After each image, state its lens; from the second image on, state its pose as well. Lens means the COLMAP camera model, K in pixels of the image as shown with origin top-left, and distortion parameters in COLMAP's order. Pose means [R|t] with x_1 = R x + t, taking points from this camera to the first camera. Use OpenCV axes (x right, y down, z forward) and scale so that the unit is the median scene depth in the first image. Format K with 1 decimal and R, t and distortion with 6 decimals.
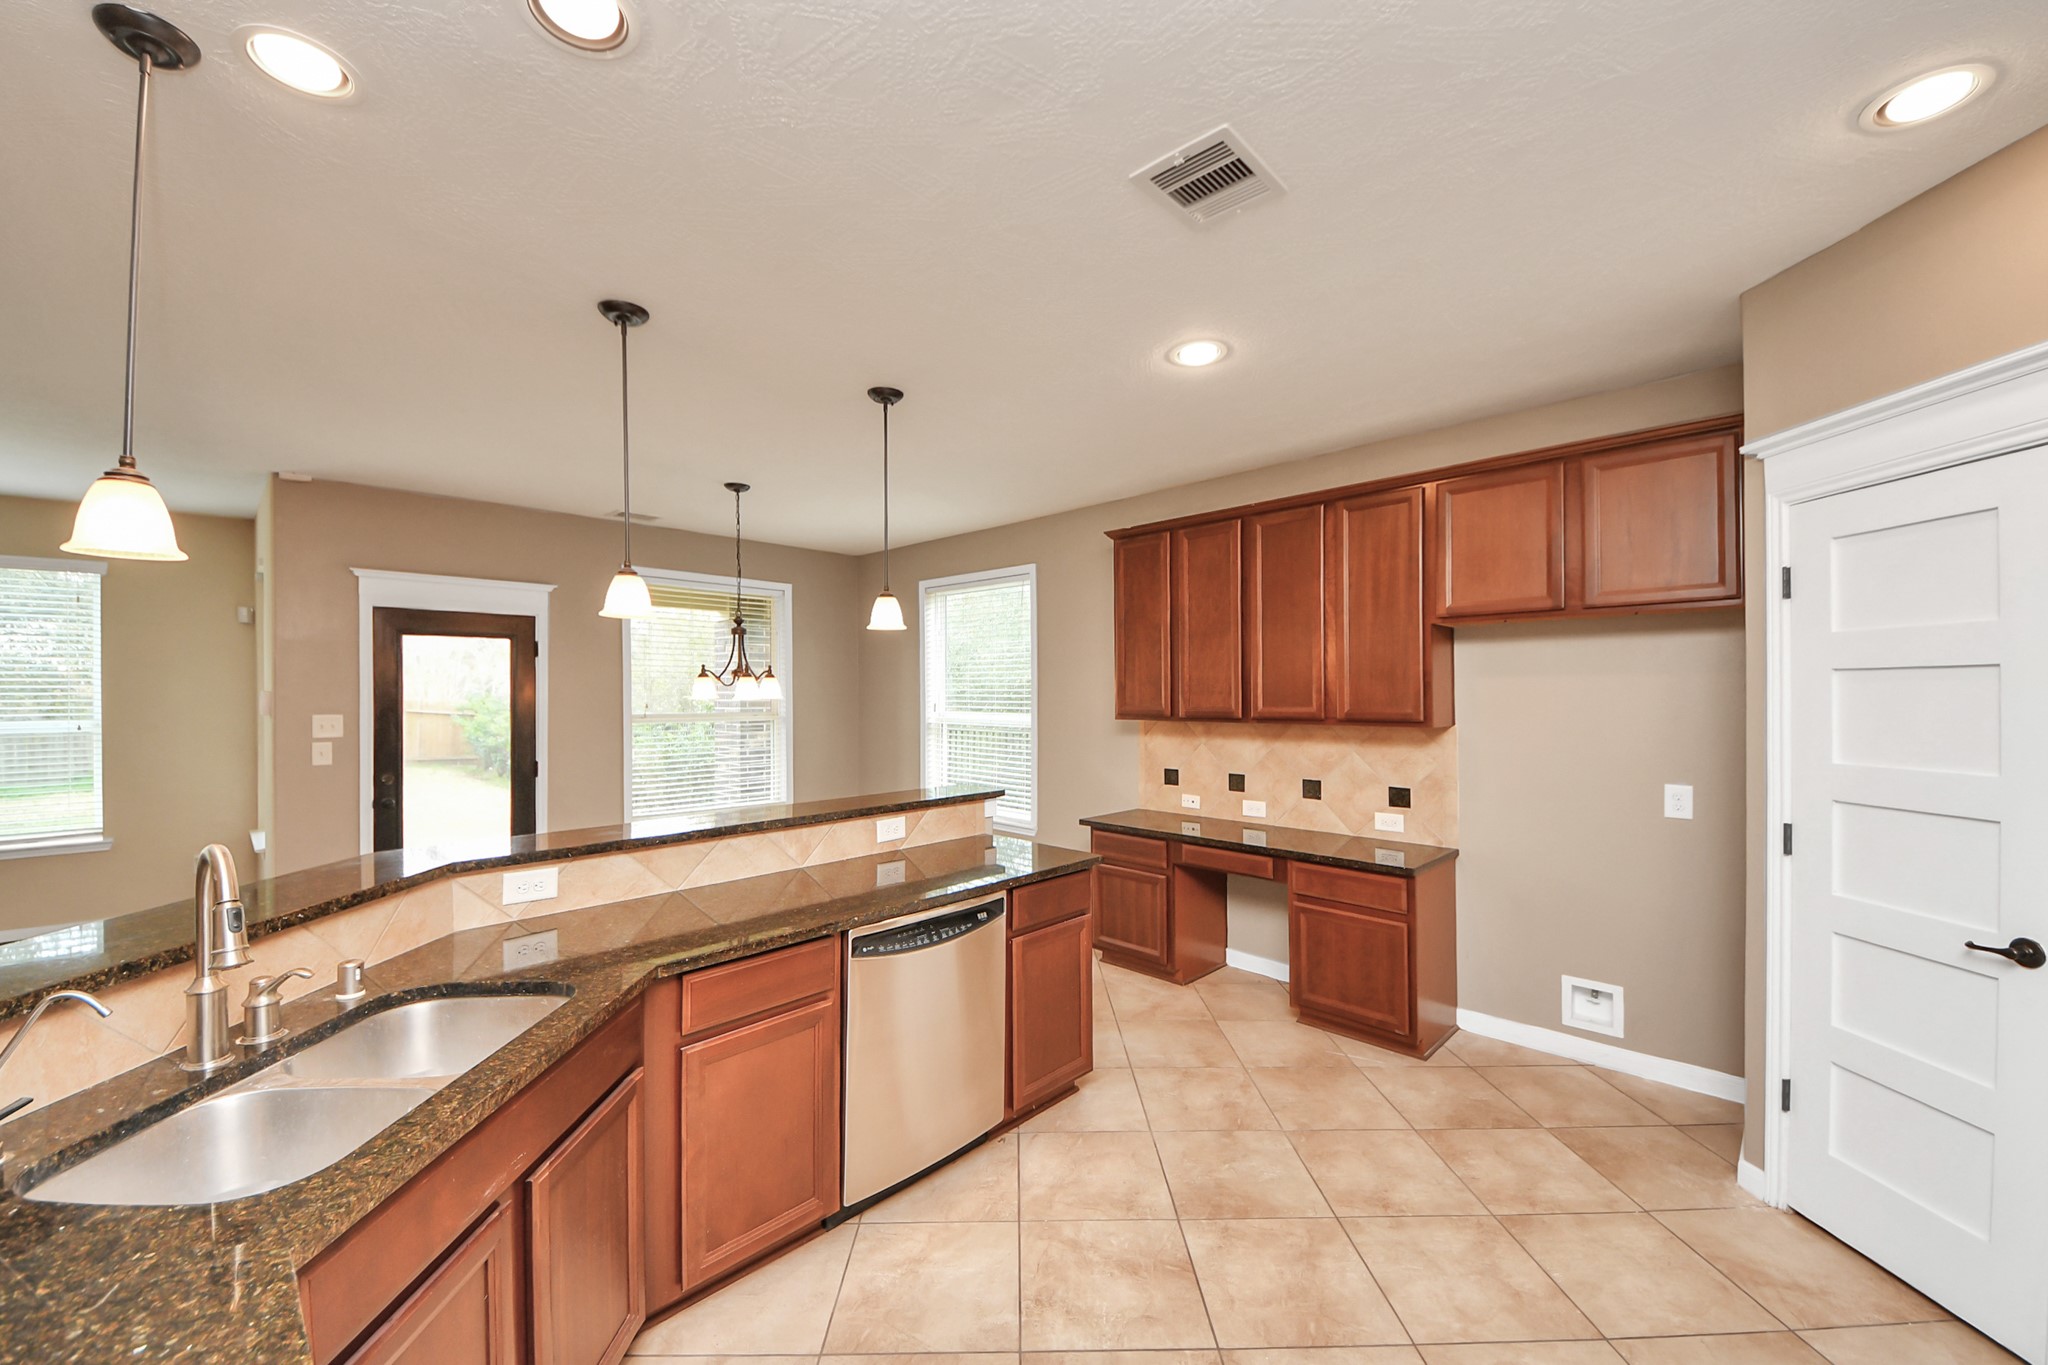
lens RADIAL K [[762.5, 0, 1001.8], [0, 762.5, 681.8], [0, 0, 1]] dist [0.004148, -0.006077]
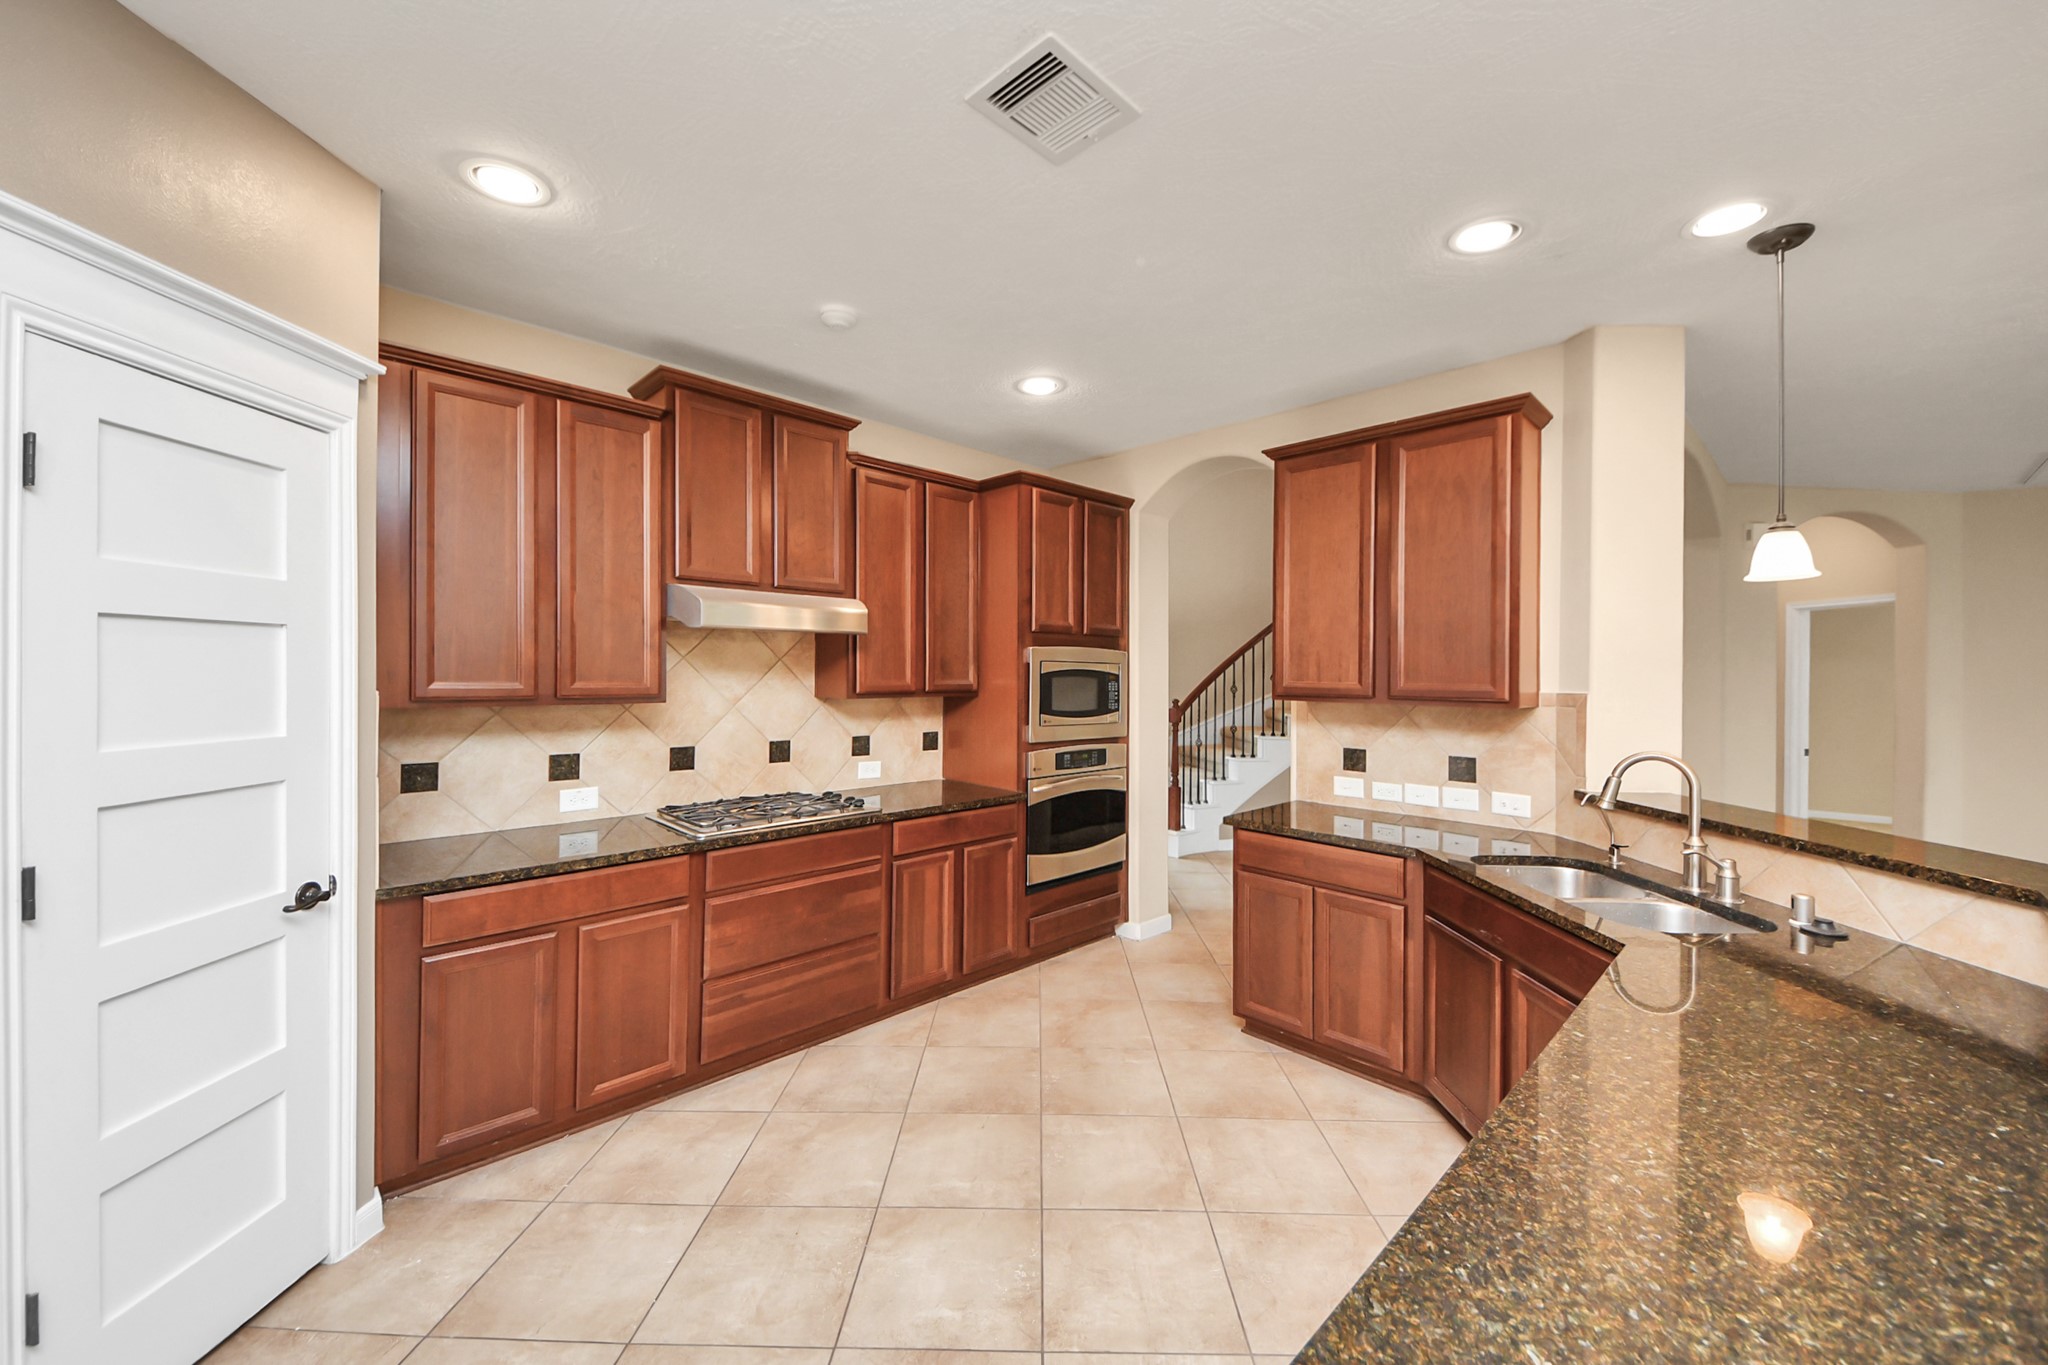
lens RADIAL K [[762.5, 0, 1034.6], [0, 762.5, 681.4], [0, 0, 1]] dist [0.004148, -0.006077]
pose [[-0.999938, -0.009920, -0.005139, 0.150831], [-0.009906, 0.999947, -0.002875, 0.022079], [0.005167, -0.002824, -0.999983, 0.892814]]
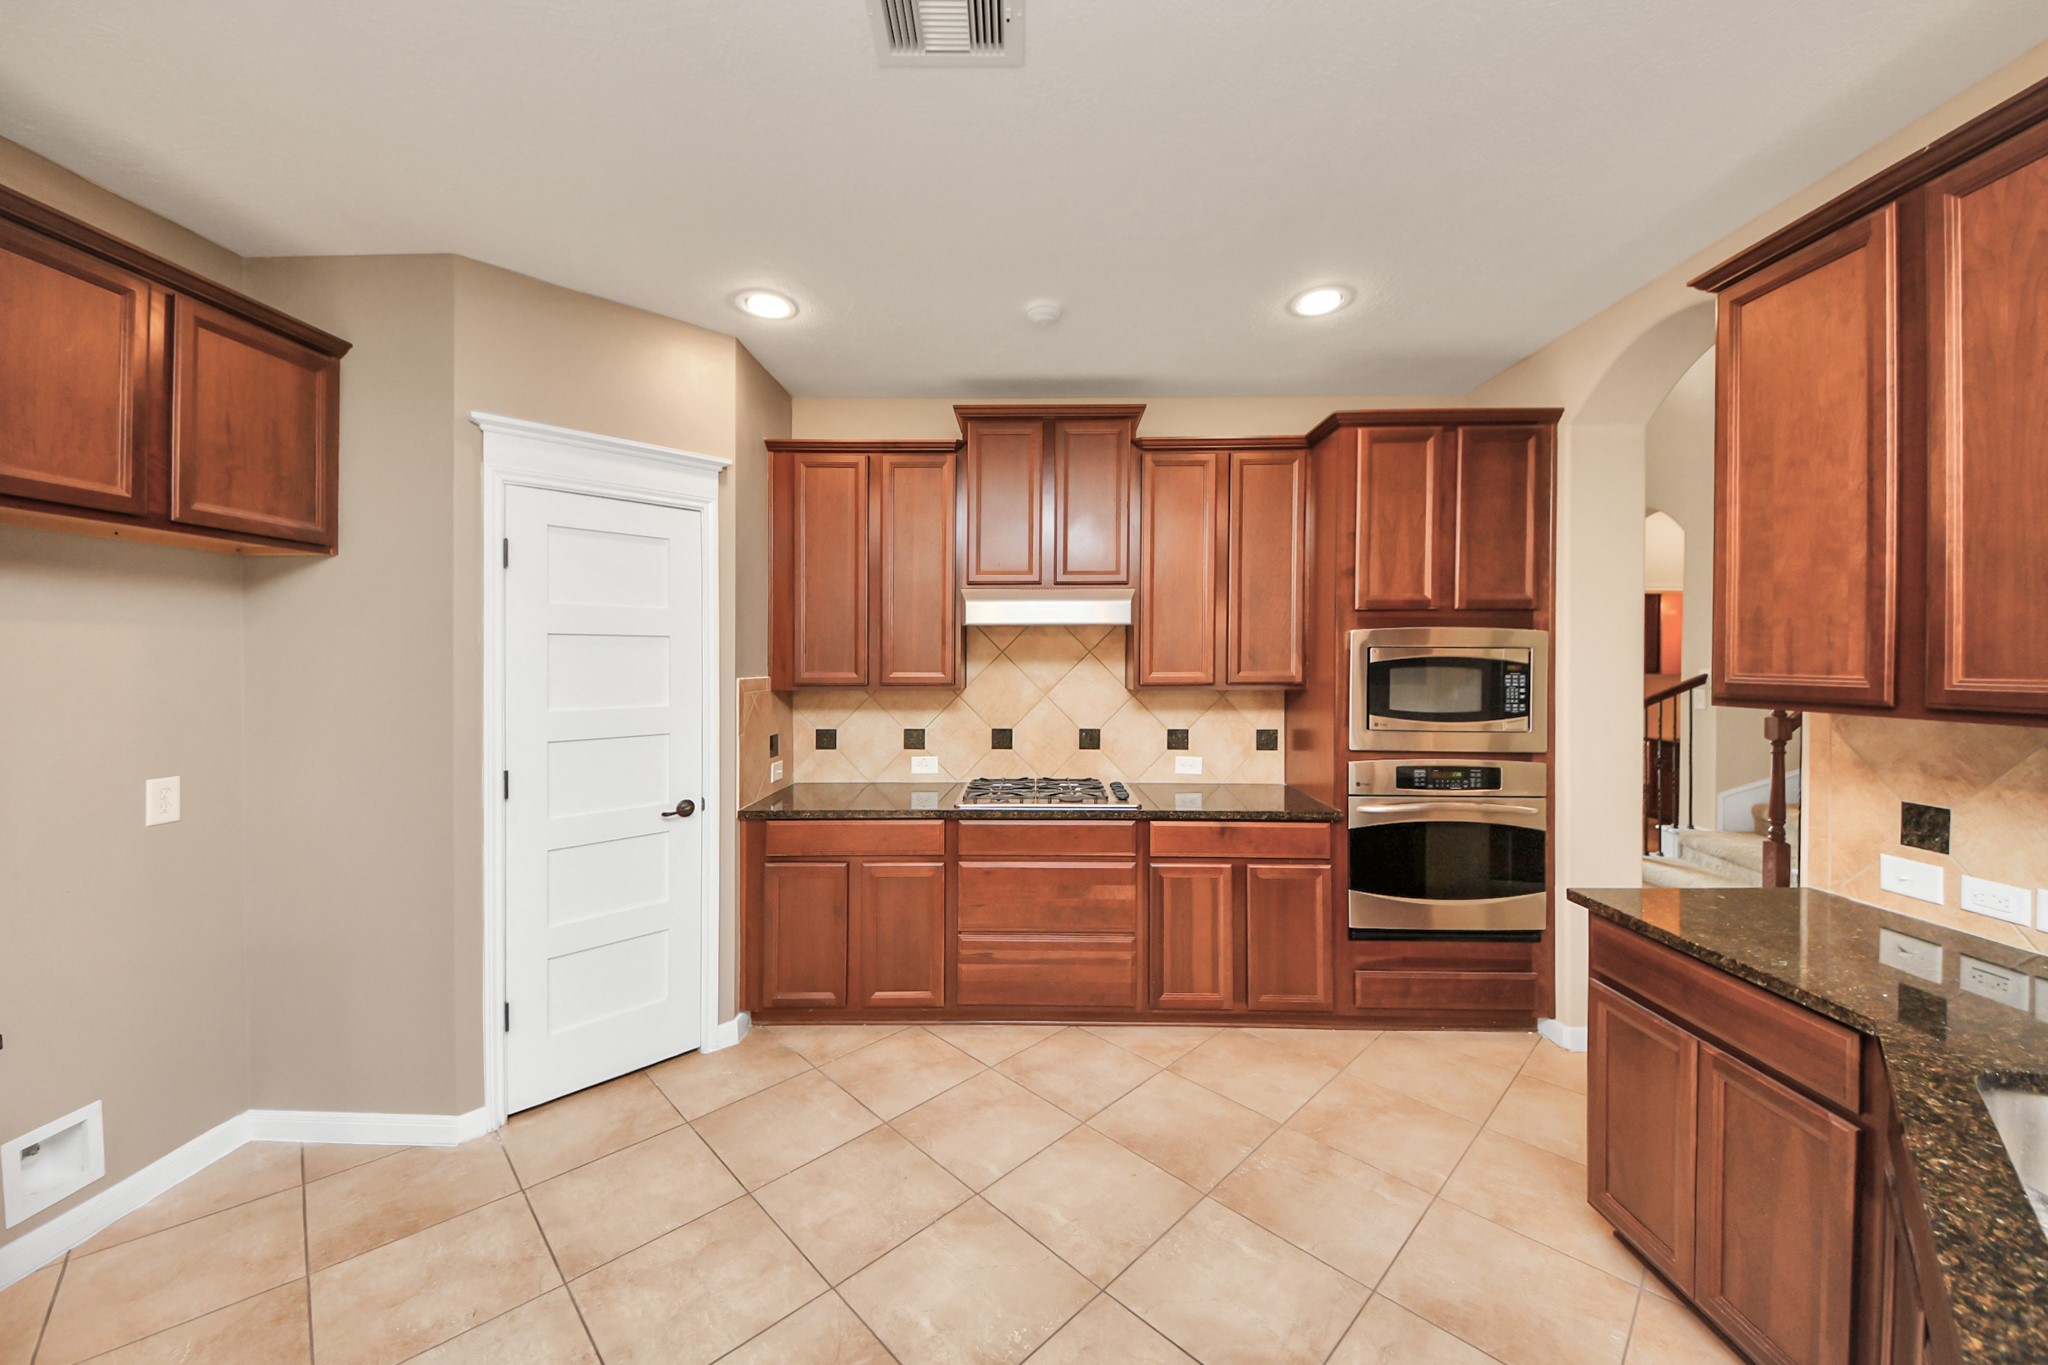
lens RADIAL K [[762.5, 0, 1021.0], [0, 762.5, 666.9], [0, 0, 1]] dist [0.004148, -0.006077]
pose [[-0.698389, -0.006130, 0.715692, -0.169392], [-0.010701, 0.999941, -0.001878, 0.018829], [-0.715639, -0.008970, -0.698413, 0.705351]]
